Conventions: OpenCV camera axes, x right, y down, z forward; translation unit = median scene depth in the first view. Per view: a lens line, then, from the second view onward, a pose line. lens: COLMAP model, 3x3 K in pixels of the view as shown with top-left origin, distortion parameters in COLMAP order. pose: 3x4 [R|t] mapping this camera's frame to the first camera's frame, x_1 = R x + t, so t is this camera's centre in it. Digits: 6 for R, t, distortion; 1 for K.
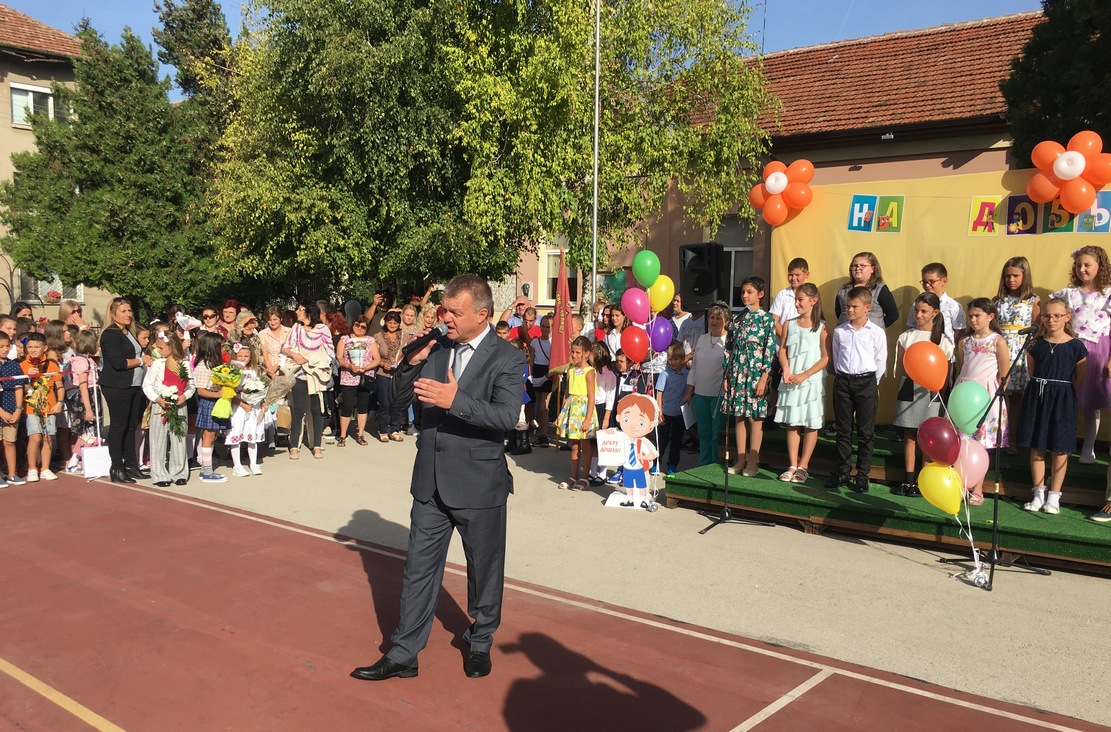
lens RADIAL K [[922.2, 0, 555.1], [0, 922.2, 344.0], [0, 0, 1]] dist [0.055123, -0.003613]
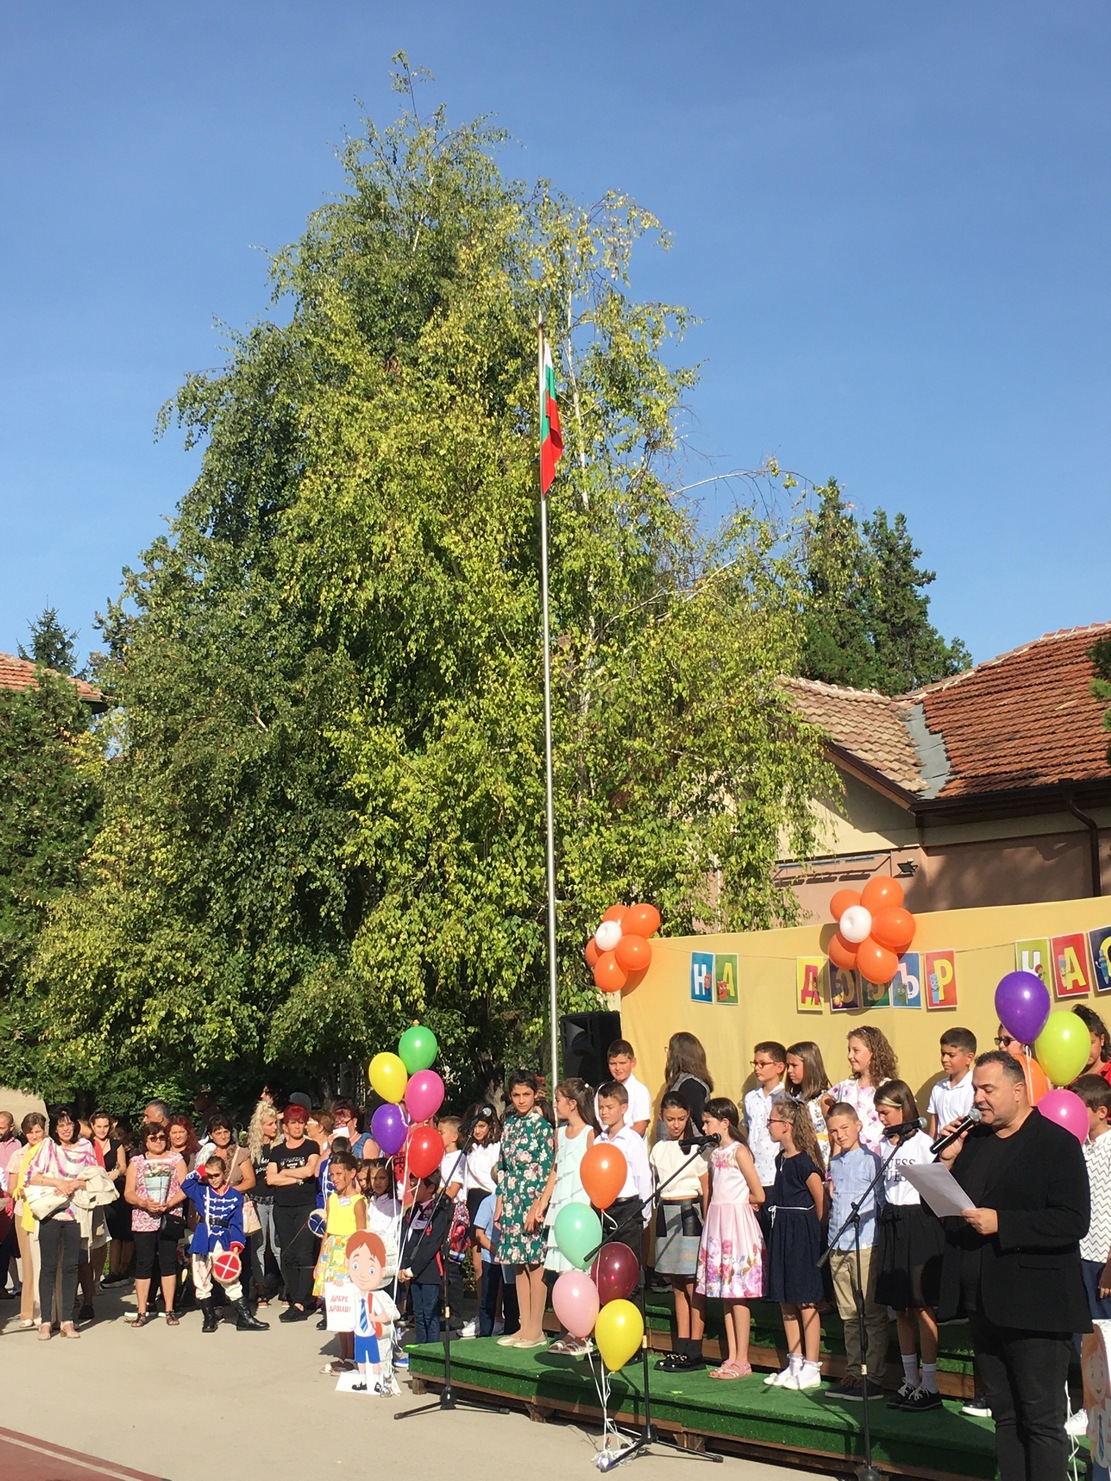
lens RADIAL K [[1810.5, 0, 555.5], [0, 1810.5, 740.5], [0, 0, 1]] dist [0.002774, 0.069203]
pose [[0.981549, -0.053167, -0.183669, 0.485217], [0.009573, 0.973025, -0.230502, 0.006582], [0.190970, 0.224491, 0.955581, -0.434450]]
